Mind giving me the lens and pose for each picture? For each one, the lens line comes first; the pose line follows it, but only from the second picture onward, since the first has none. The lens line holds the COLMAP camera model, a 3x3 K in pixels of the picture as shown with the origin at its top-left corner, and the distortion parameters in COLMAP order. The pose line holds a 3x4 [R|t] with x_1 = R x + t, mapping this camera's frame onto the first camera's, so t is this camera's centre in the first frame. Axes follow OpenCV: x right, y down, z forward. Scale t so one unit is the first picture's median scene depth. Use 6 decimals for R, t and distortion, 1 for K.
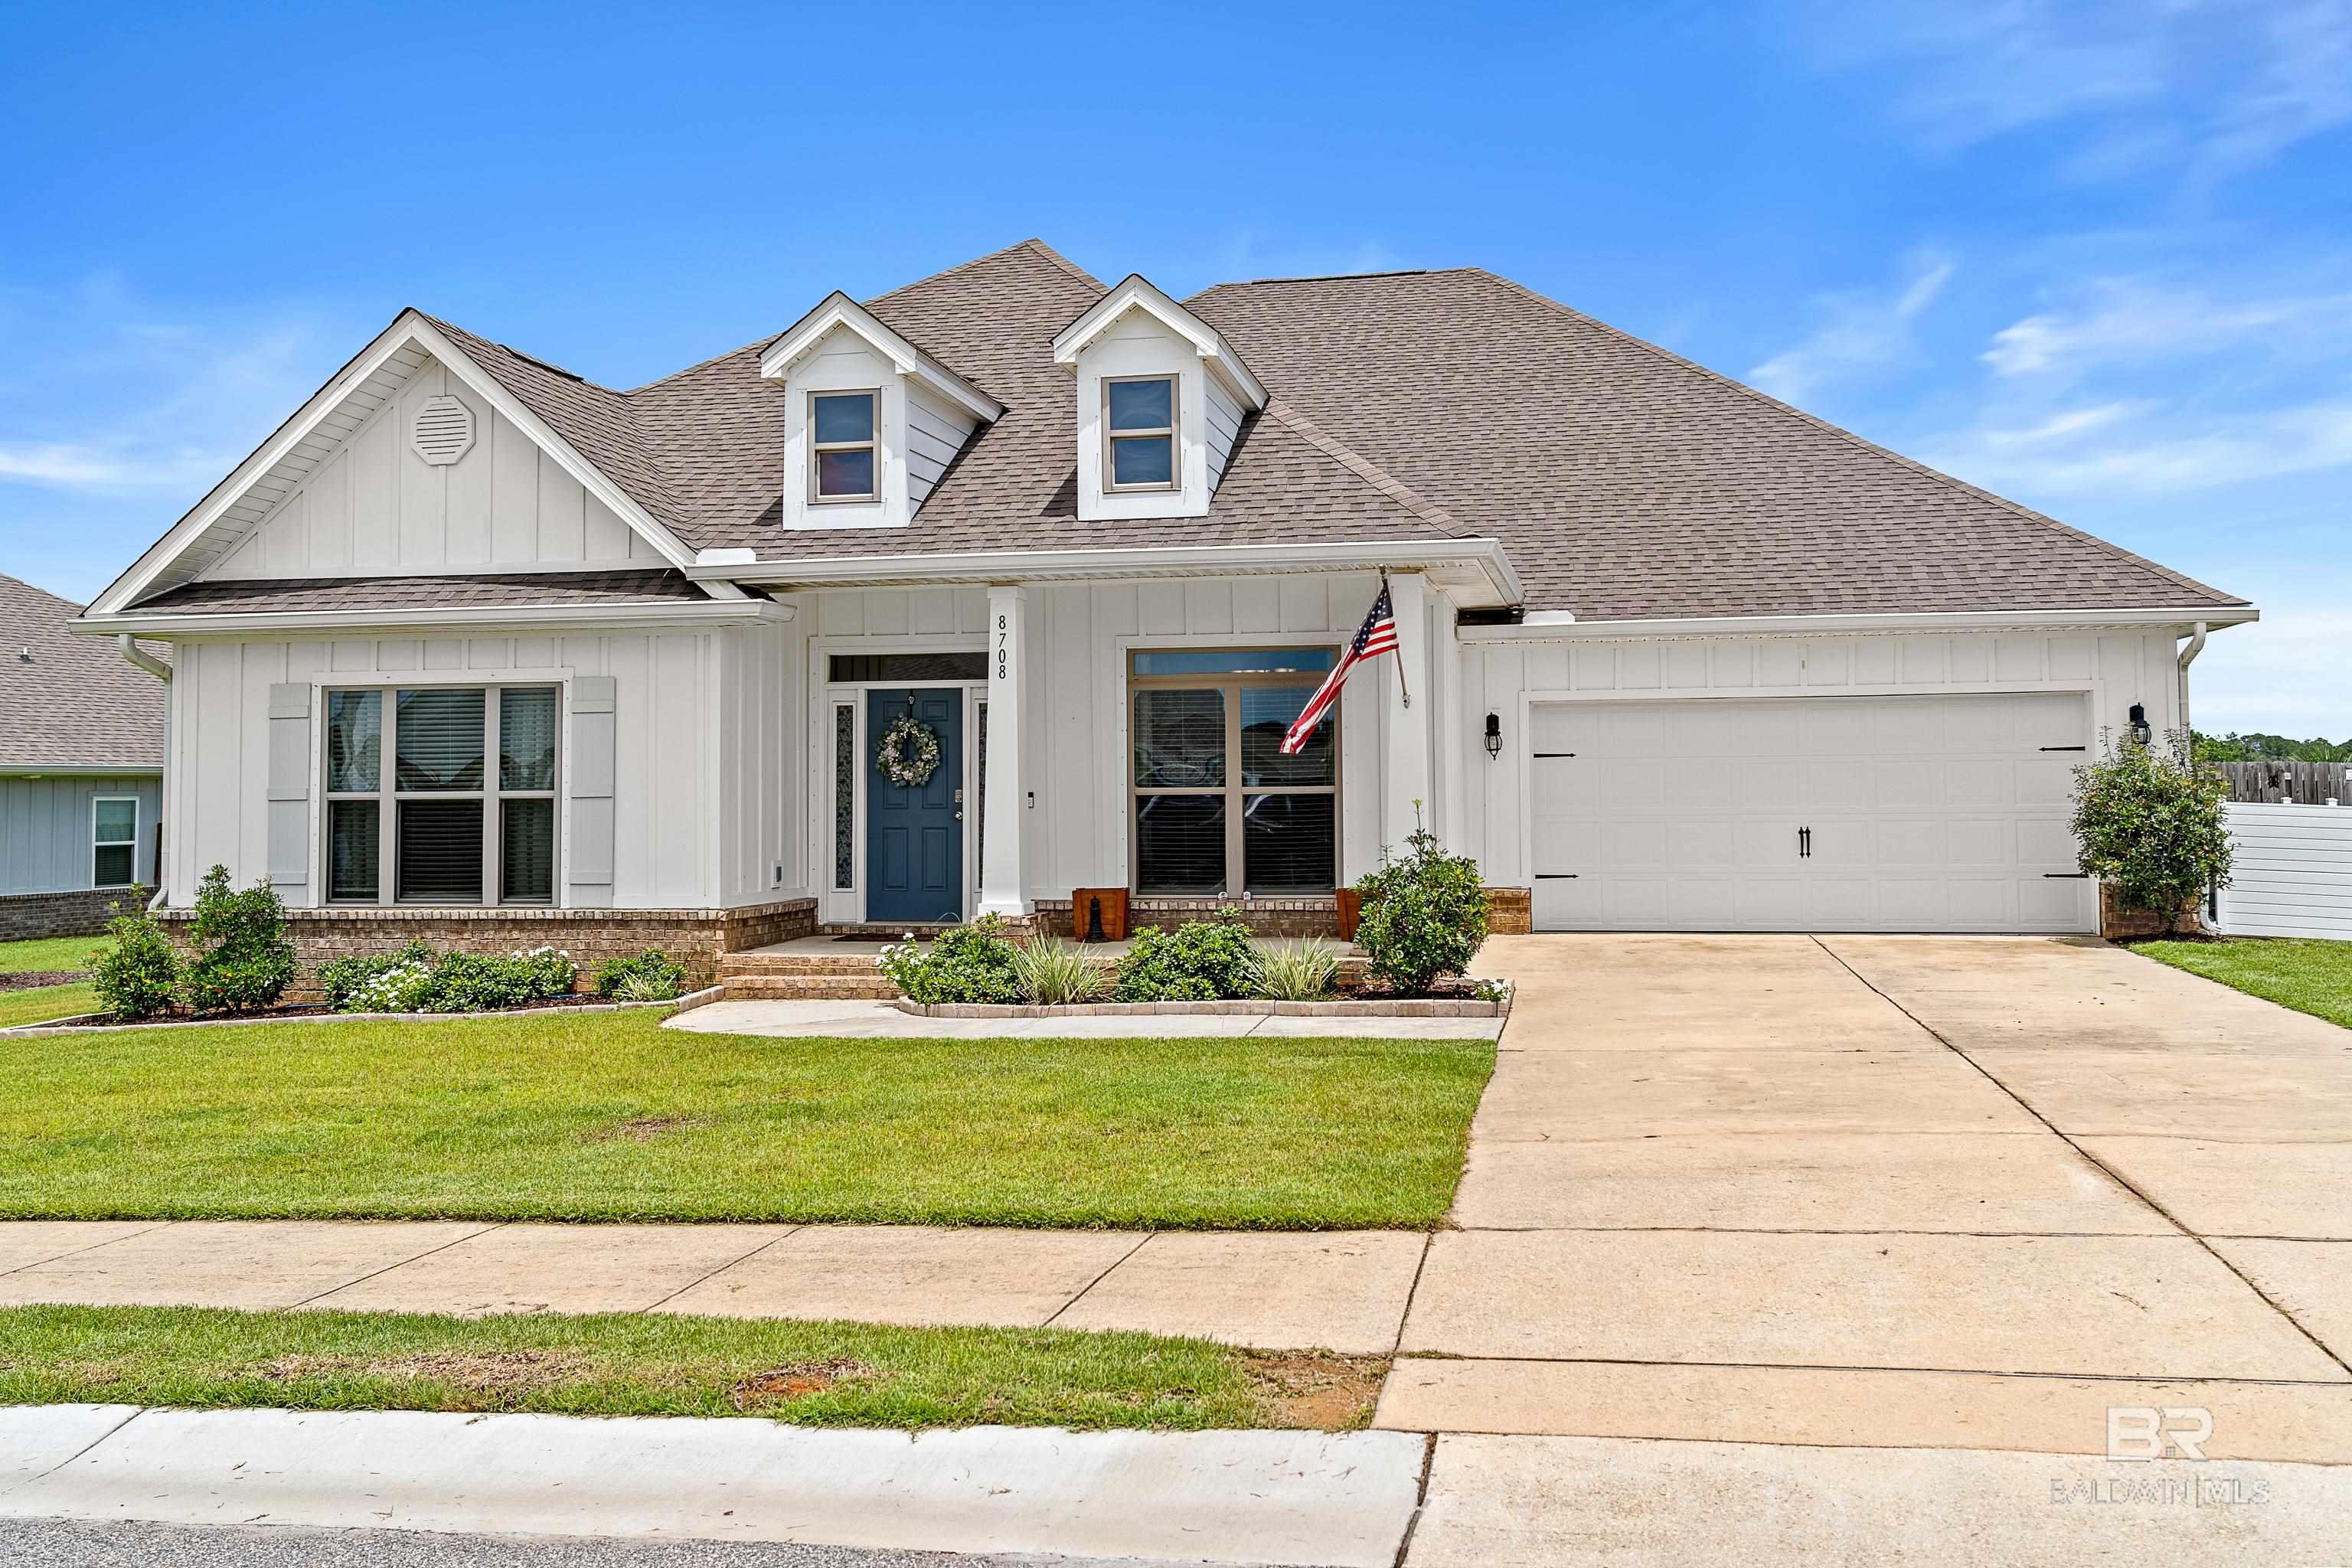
lens RADIAL K [[1983.0, 0, 1178.9], [0, 1983.0, 615.1], [0, 0, 1]] dist [0.001566, 0.021813]
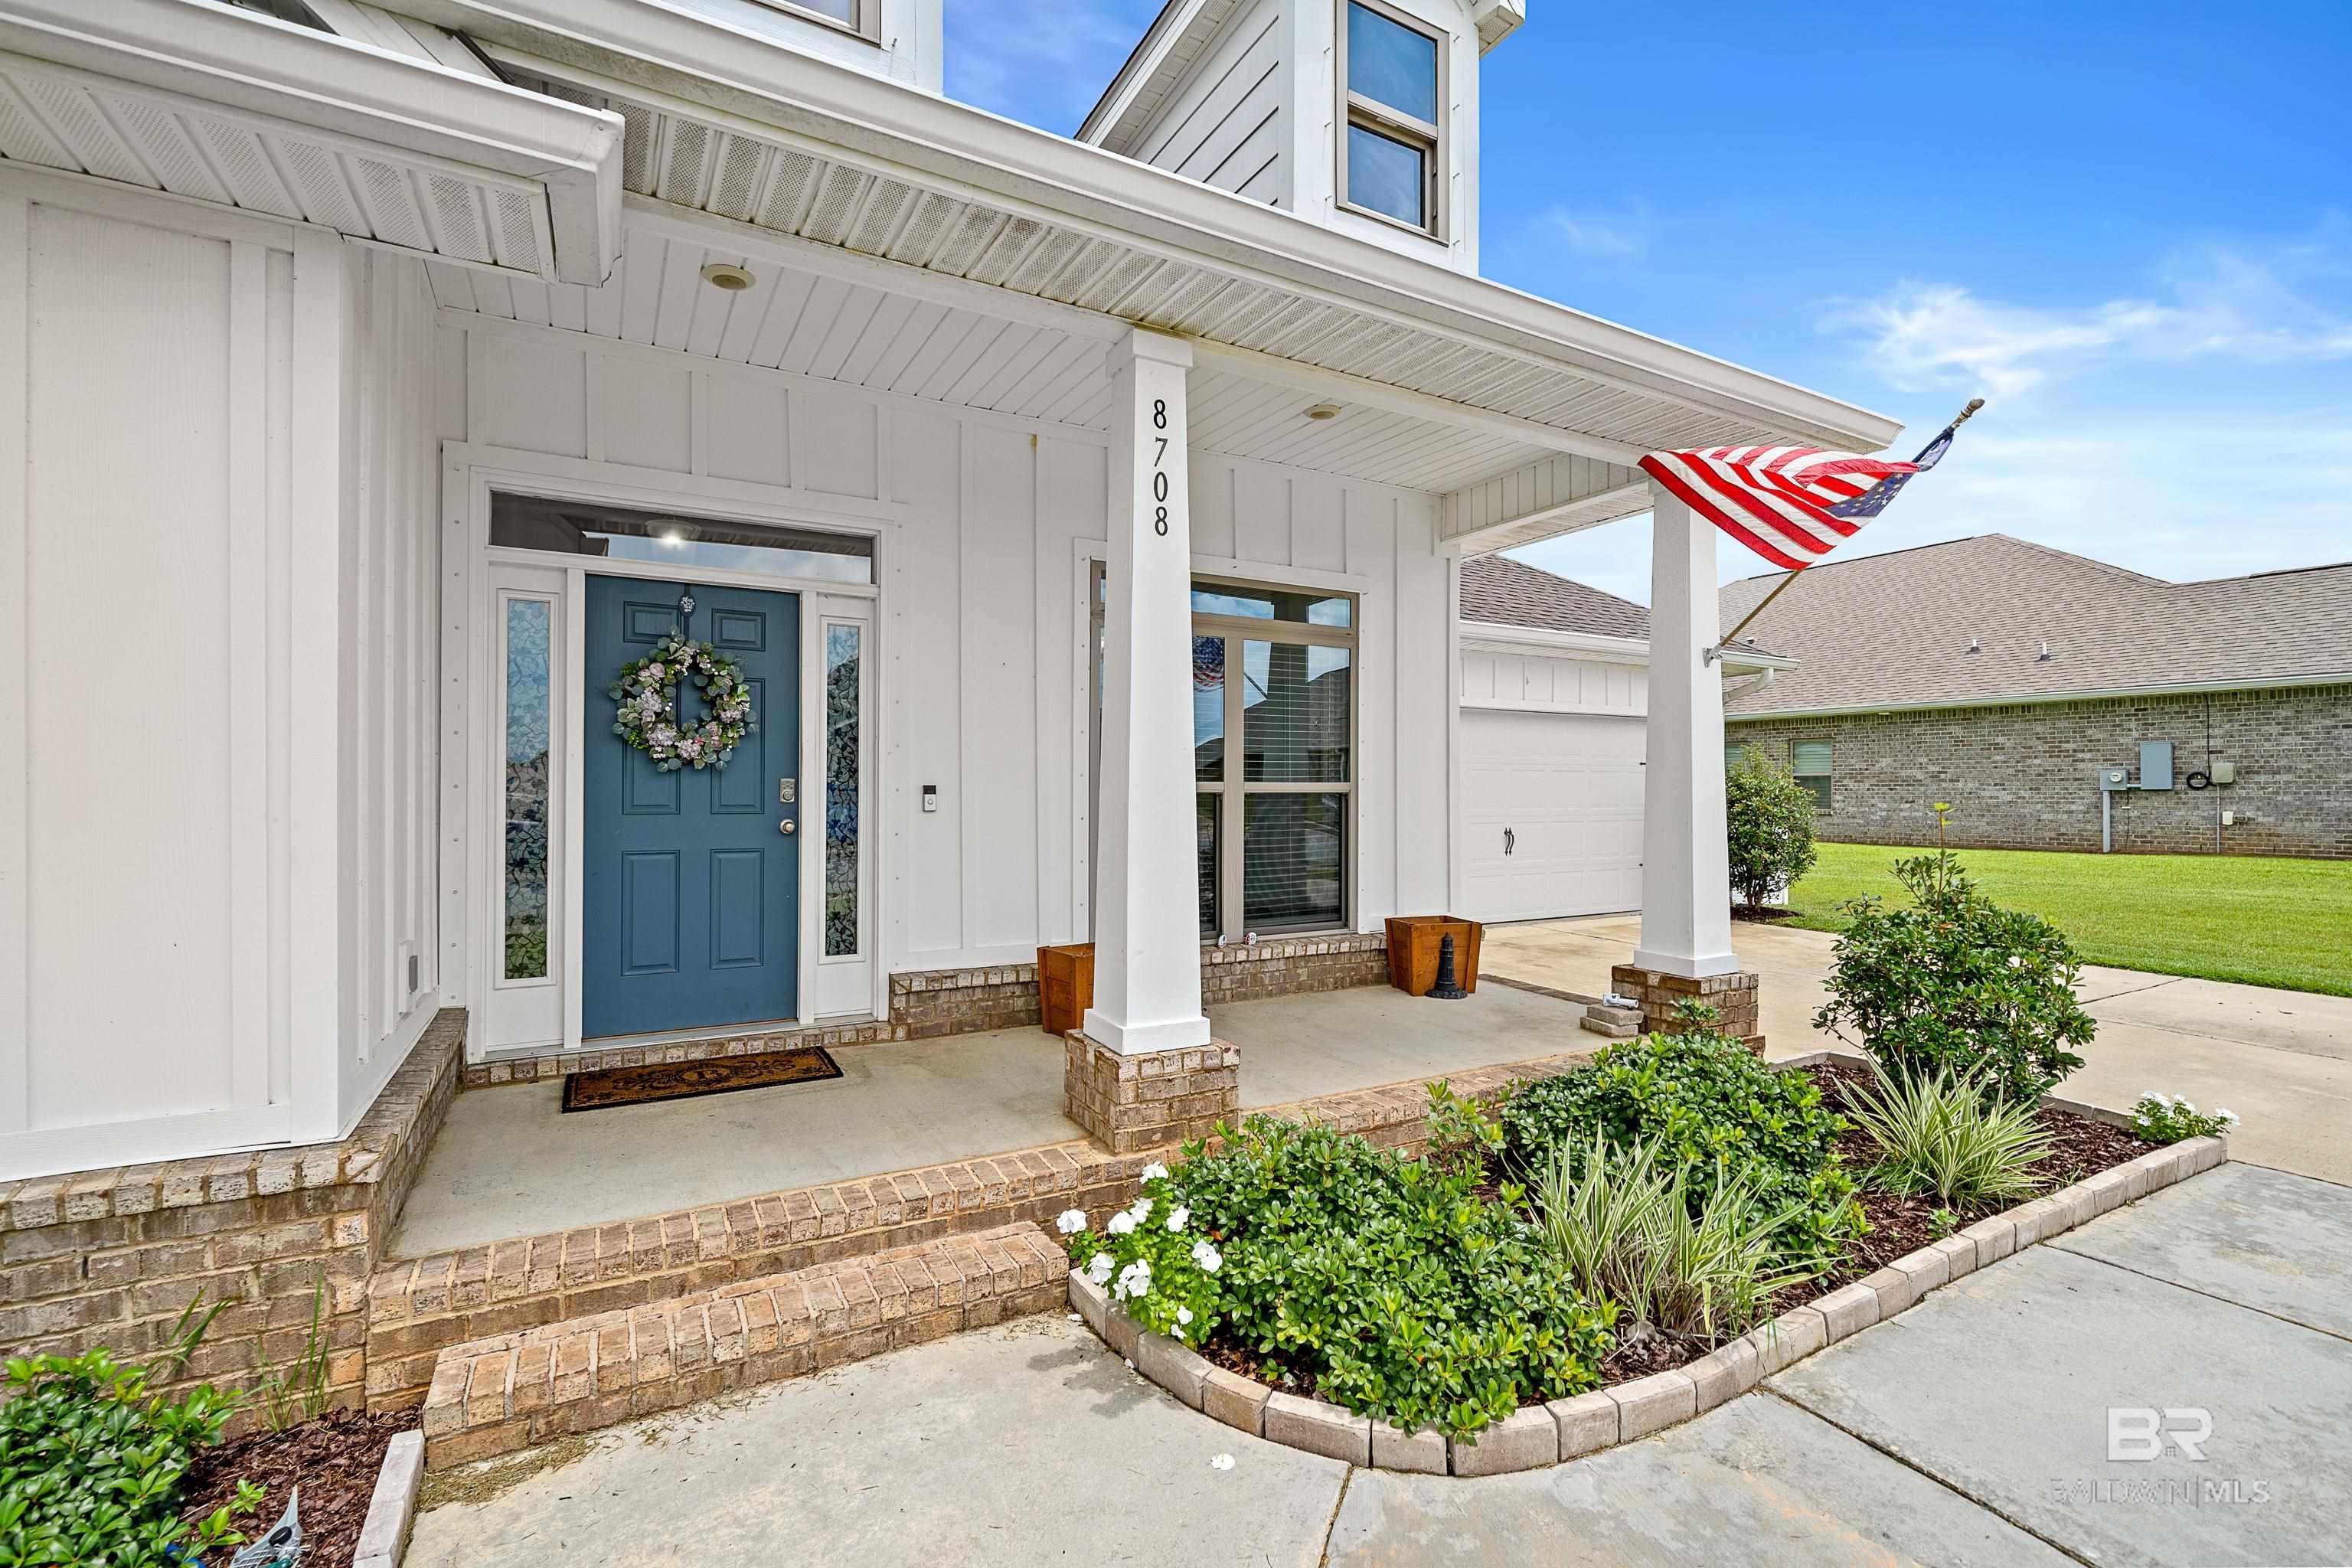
lens RADIAL K [[1046.5, 0, 1185.1], [0, 1046.5, 779.5], [0, 0, 1]] dist [0.001238, 0.000163]
pose [[0.765933, 0.019115, 0.642636, -0.229882], [-0.064395, 0.996812, 0.047101, 0.073463], [-0.639687, -0.077459, 0.764722, 0.771359]]
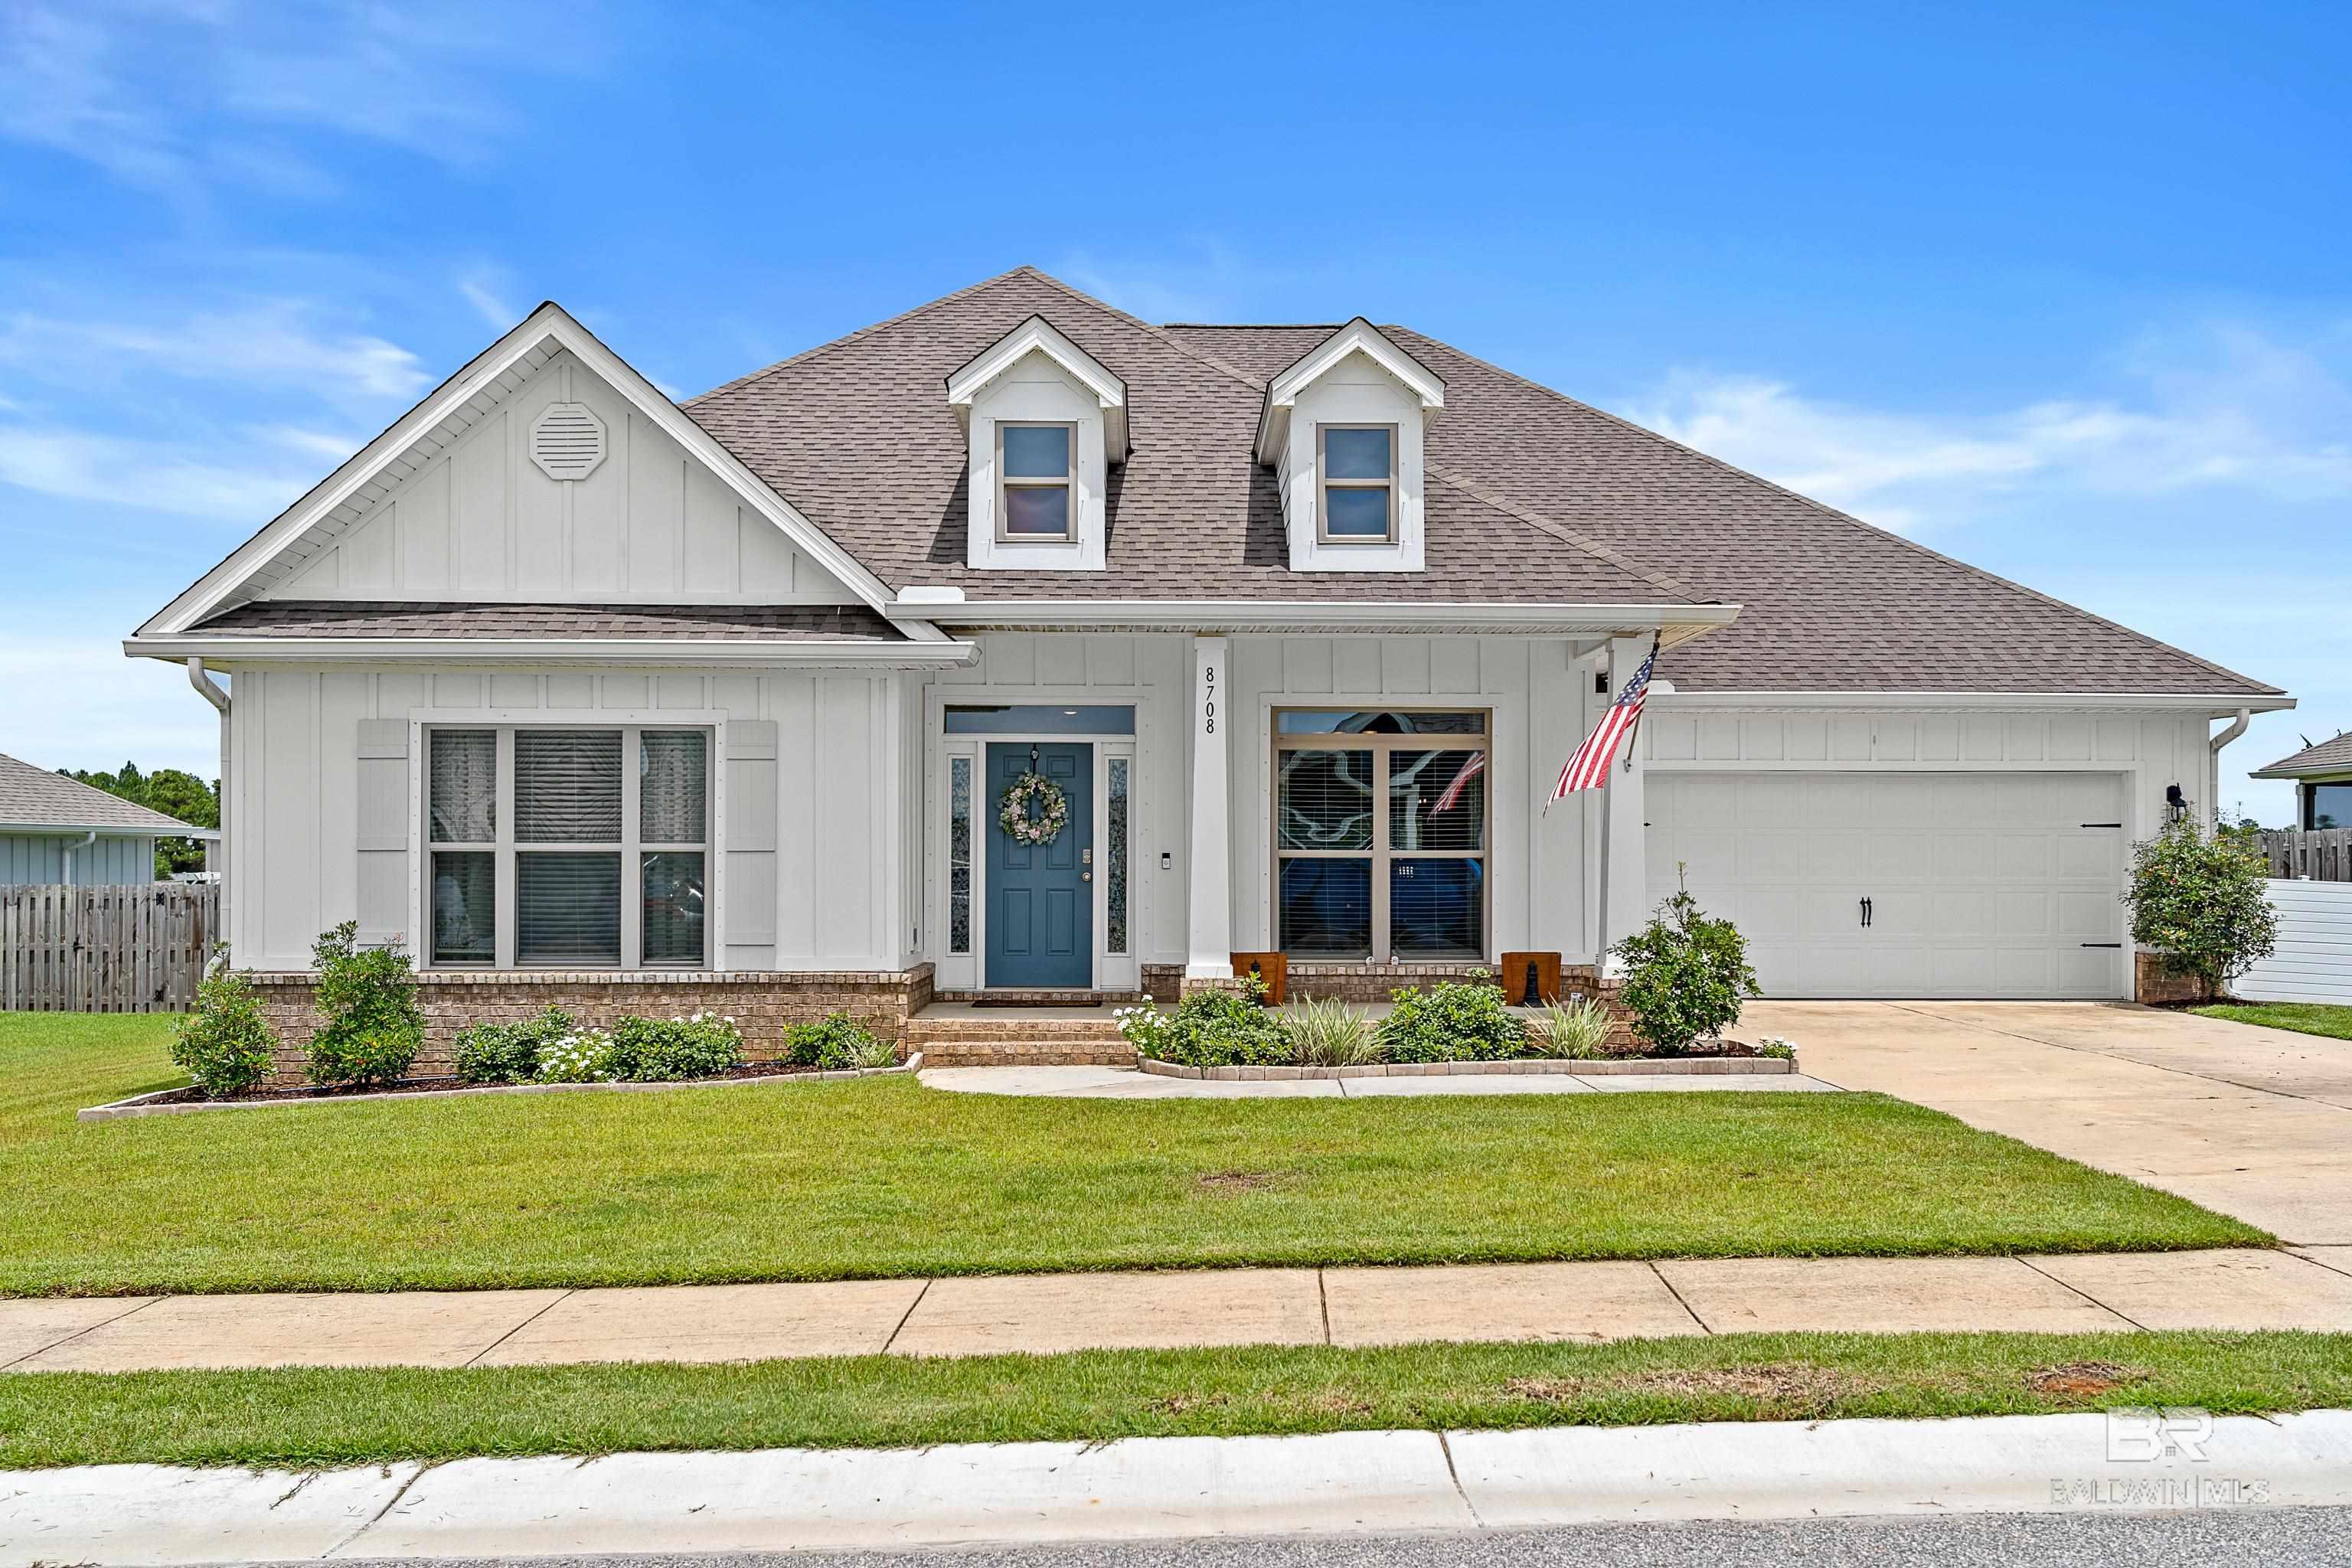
lens RADIAL K [[2105.6, 0, 1177.5], [0, 2105.6, 783.0], [0, 0, 1]] dist [0.019986, 0.006981]
pose [[0.978559, 0.019644, 0.205026, -0.299706], [-0.029242, 0.998609, 0.043886, 0.011335], [-0.203879, -0.048940, 0.977772, 0.004718]]
